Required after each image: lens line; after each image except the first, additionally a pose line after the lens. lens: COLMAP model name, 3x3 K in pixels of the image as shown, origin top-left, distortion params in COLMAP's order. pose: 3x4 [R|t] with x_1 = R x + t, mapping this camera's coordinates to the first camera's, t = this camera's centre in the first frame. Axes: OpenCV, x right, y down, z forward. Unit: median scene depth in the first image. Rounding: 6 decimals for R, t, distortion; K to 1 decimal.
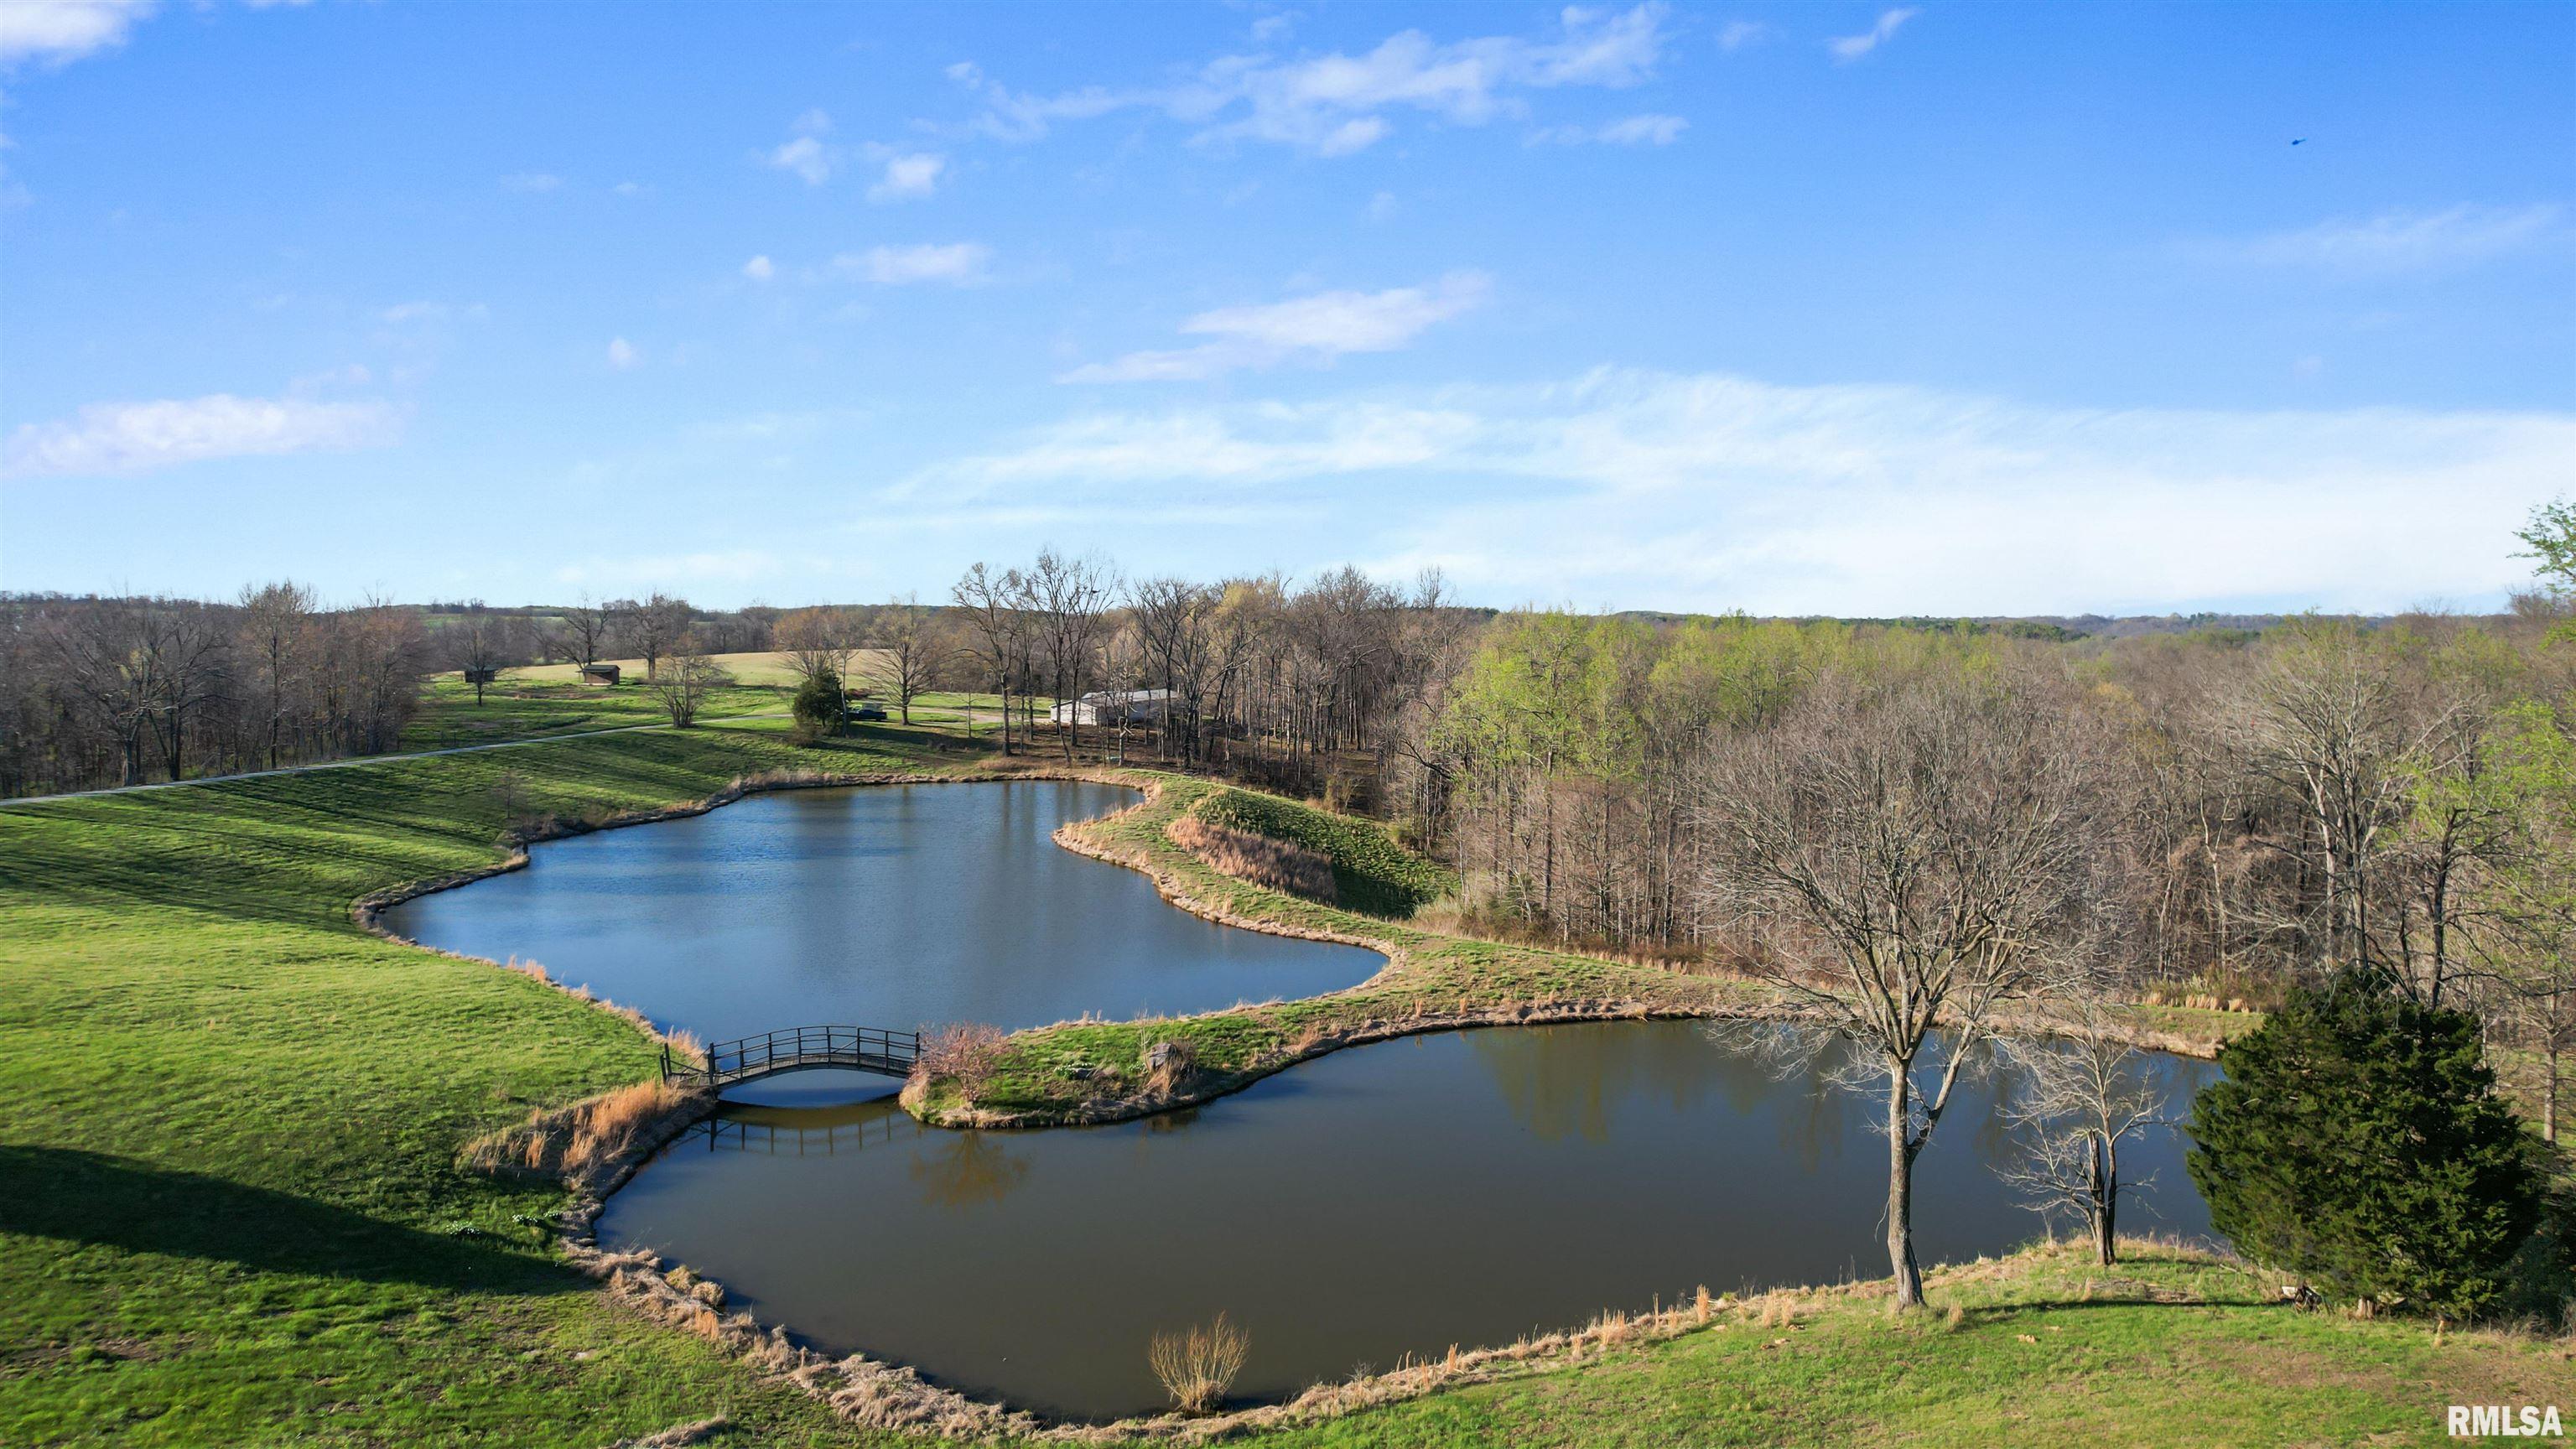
lens RADIAL K [[1629.3, 0, 1278.9], [0, 1629.3, 729.6], [0, 0, 1]] dist [-0.064856, 0.054562]
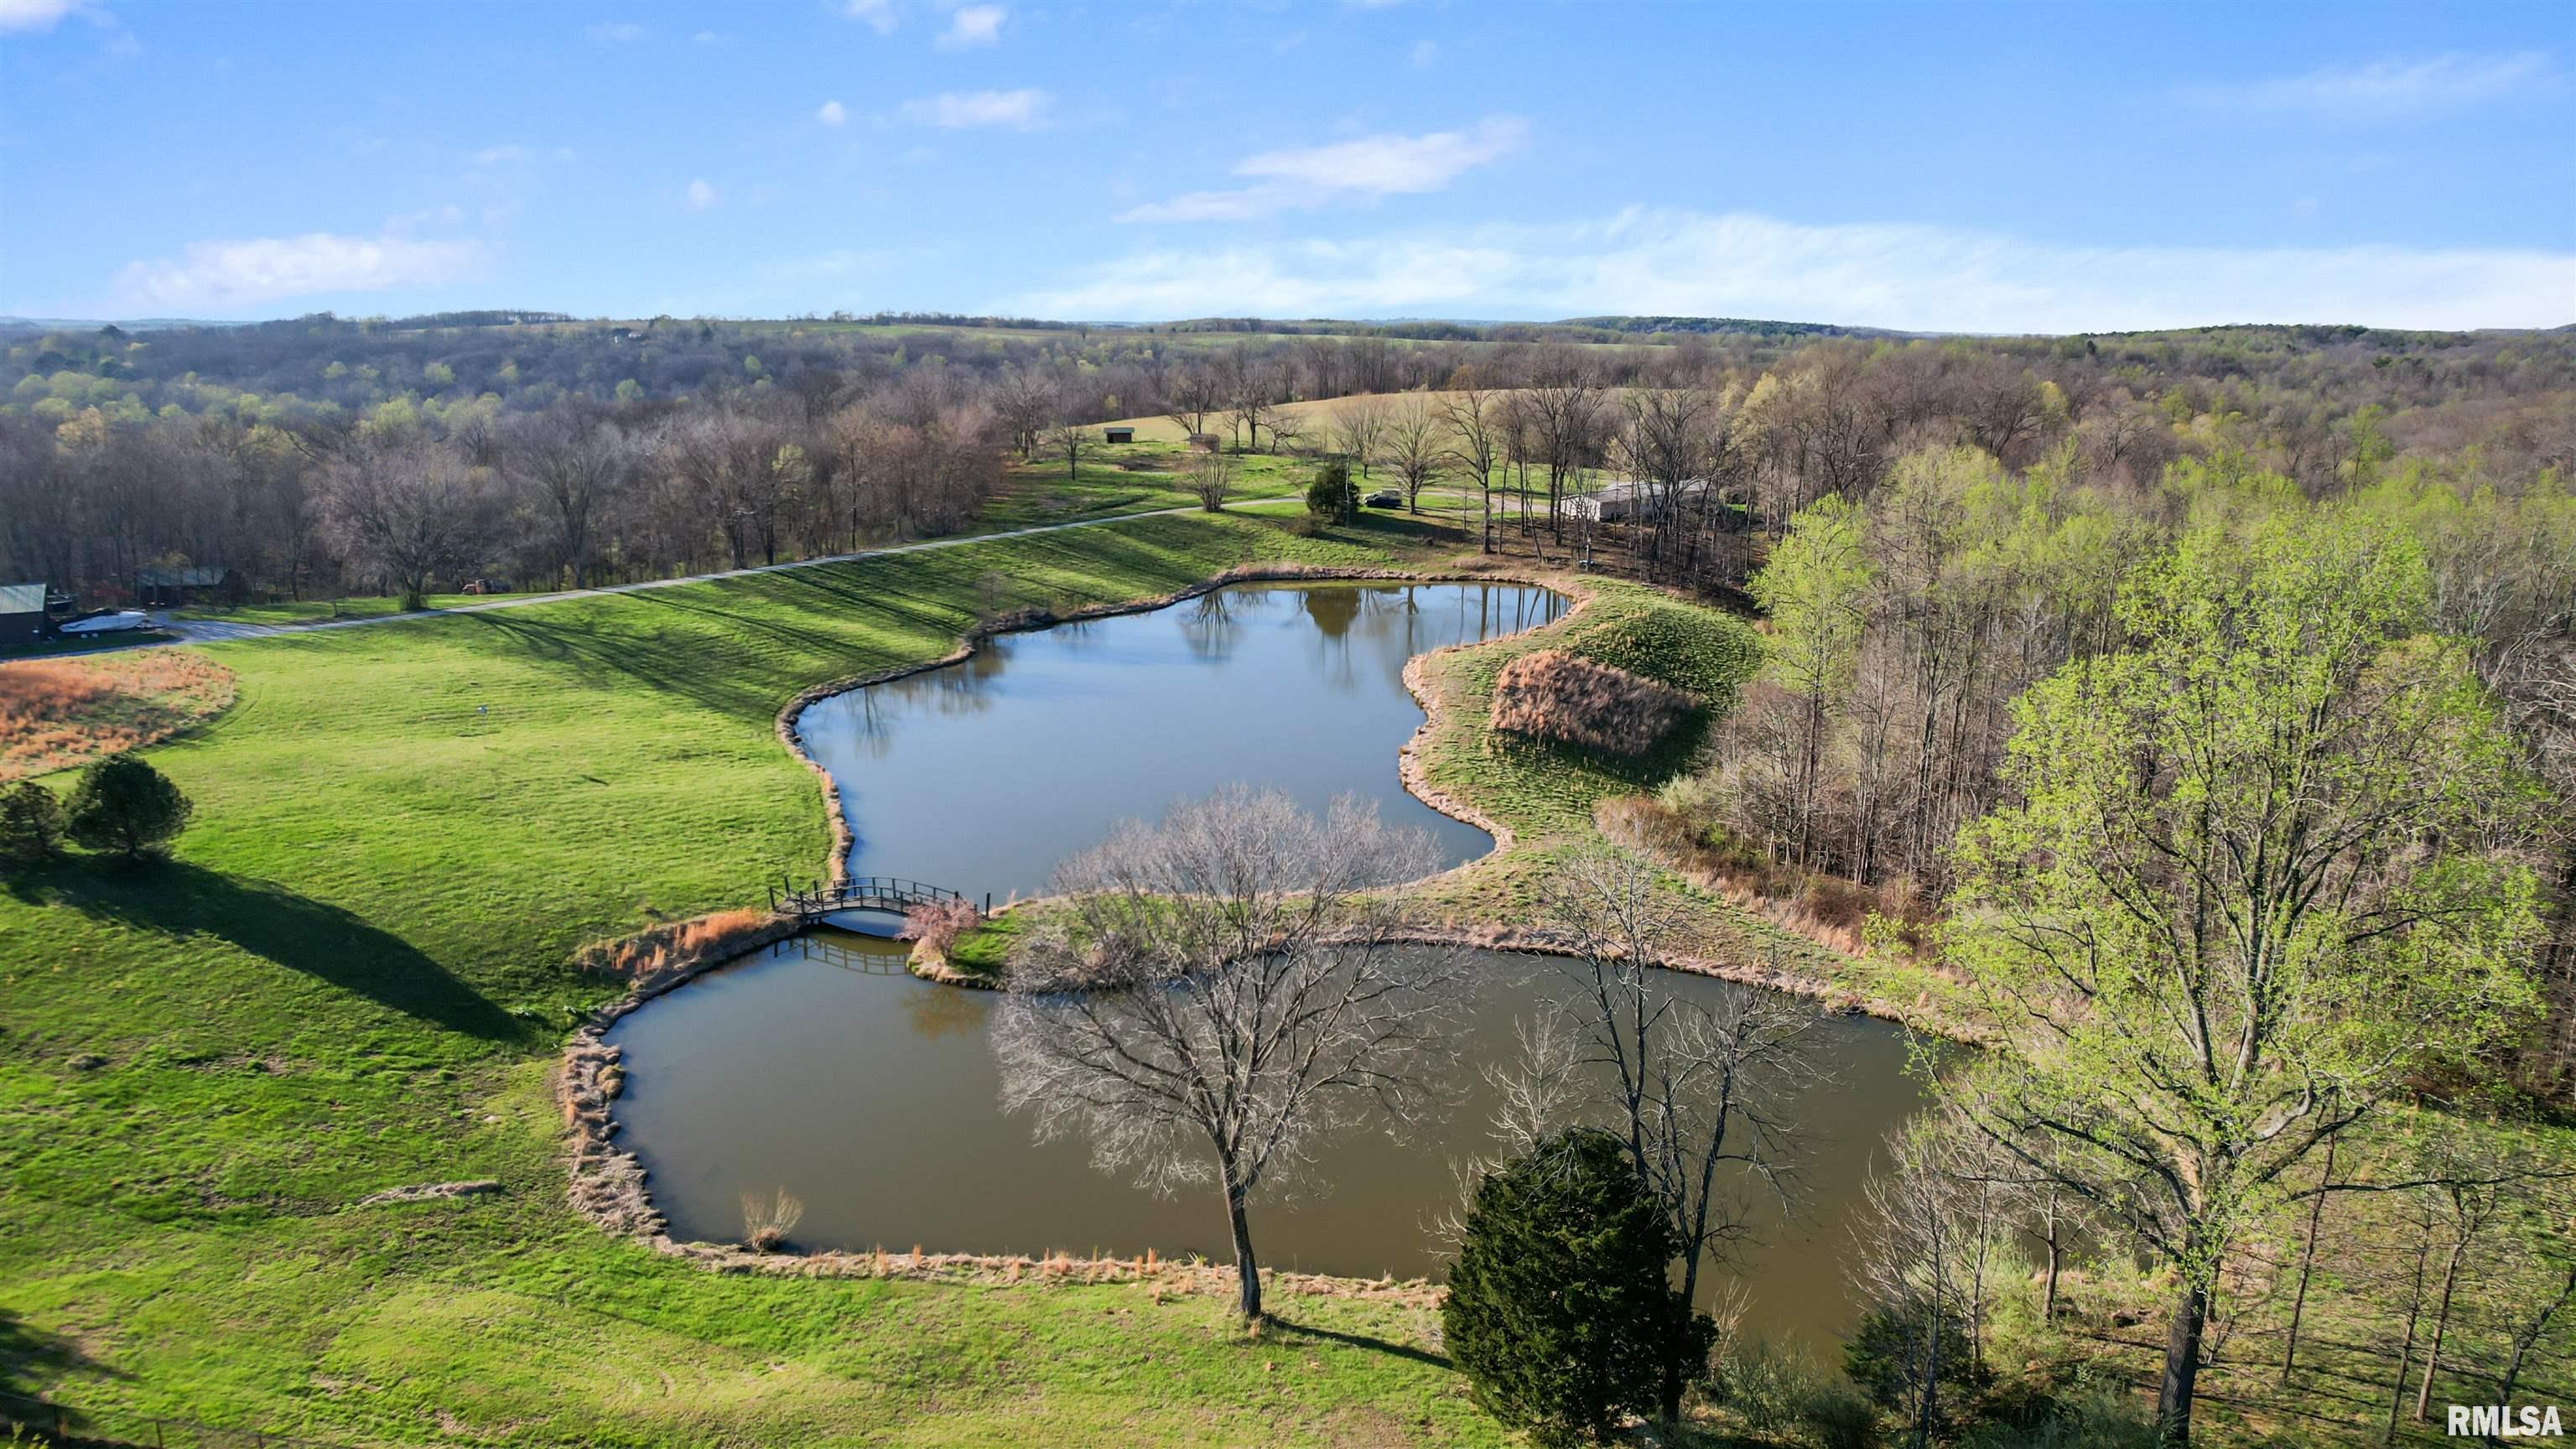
lens RADIAL K [[1629.3, 0, 1278.9], [0, 1629.3, 729.6], [0, 0, 1]] dist [-0.064856, 0.054562]
pose [[0.892531, 0.104595, -0.438690, 0.404076], [-0.025558, 0.982901, 0.182350, -0.130604], [0.450262, -0.151541, 0.879943, 0.005238]]
